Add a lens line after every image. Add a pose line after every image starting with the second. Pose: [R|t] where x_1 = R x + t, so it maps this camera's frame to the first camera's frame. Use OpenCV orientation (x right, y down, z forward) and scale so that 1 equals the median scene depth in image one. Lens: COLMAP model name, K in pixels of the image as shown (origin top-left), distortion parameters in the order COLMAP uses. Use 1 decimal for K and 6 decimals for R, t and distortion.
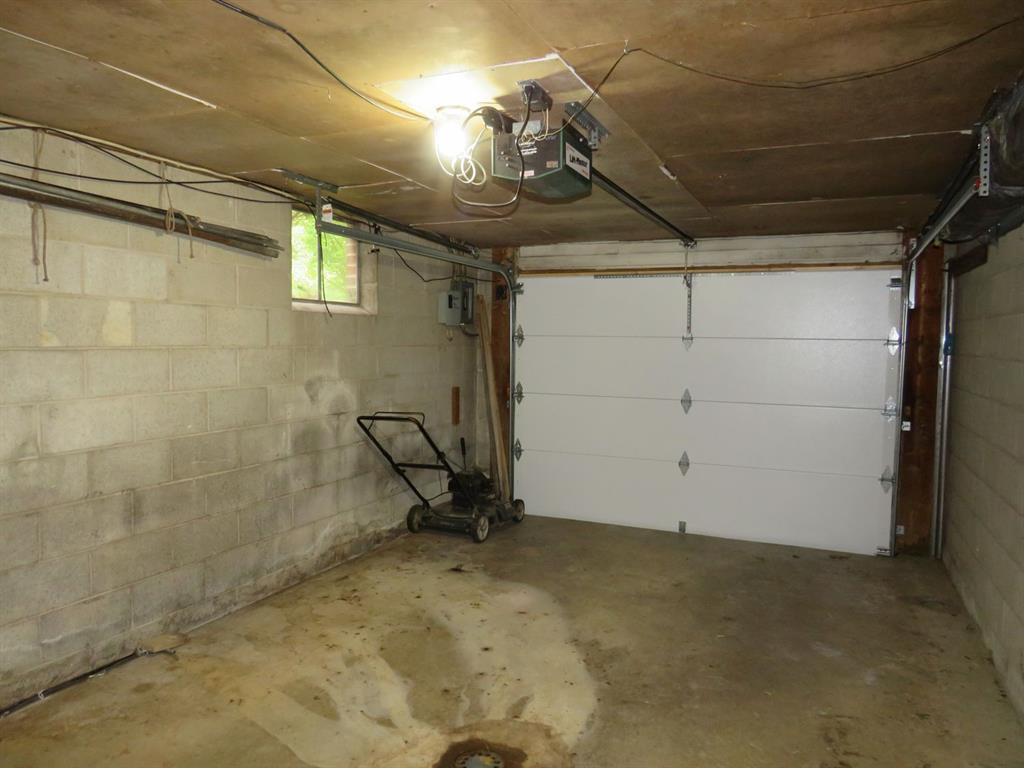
lens RADIAL K [[727.7, 0, 509.1], [0, 727.7, 387.0], [0, 0, 1]] dist [-0.027795, 0.010649]
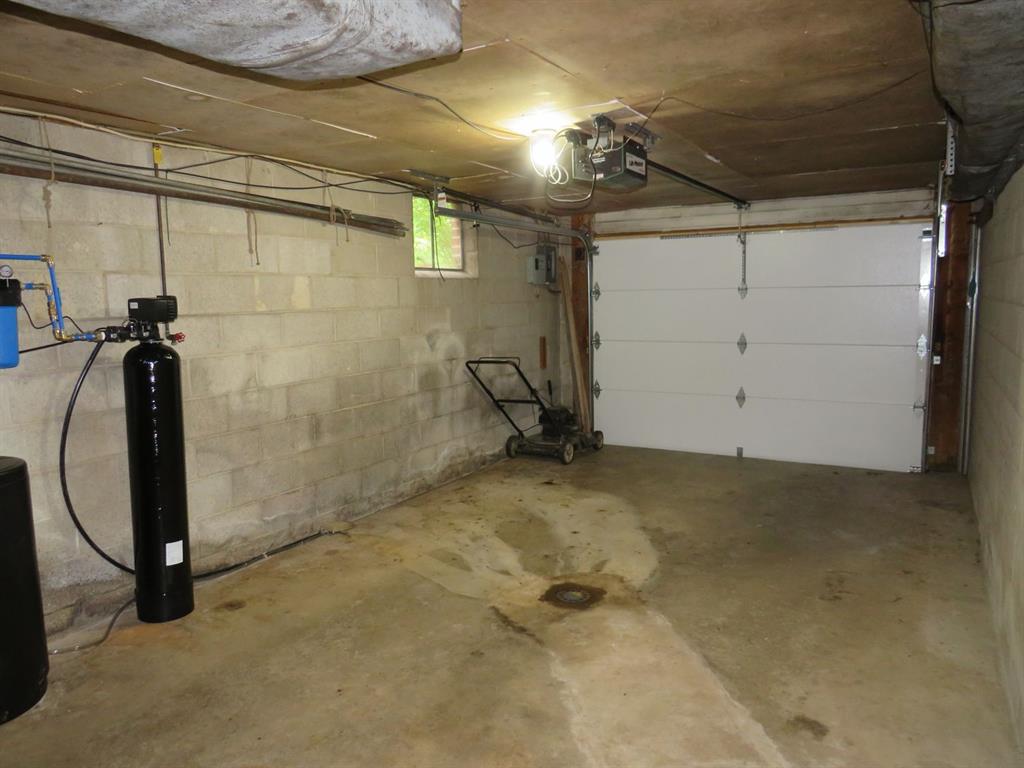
lens RADIAL K [[727.7, 0, 519.3], [0, 727.7, 386.0], [0, 0, 1]] dist [-0.027795, 0.010649]
pose [[0.995305, -0.019760, -0.094748, -0.001620], [0.025456, 0.997916, 0.059289, 0.014435], [0.093379, -0.061423, 0.993734, -0.286469]]
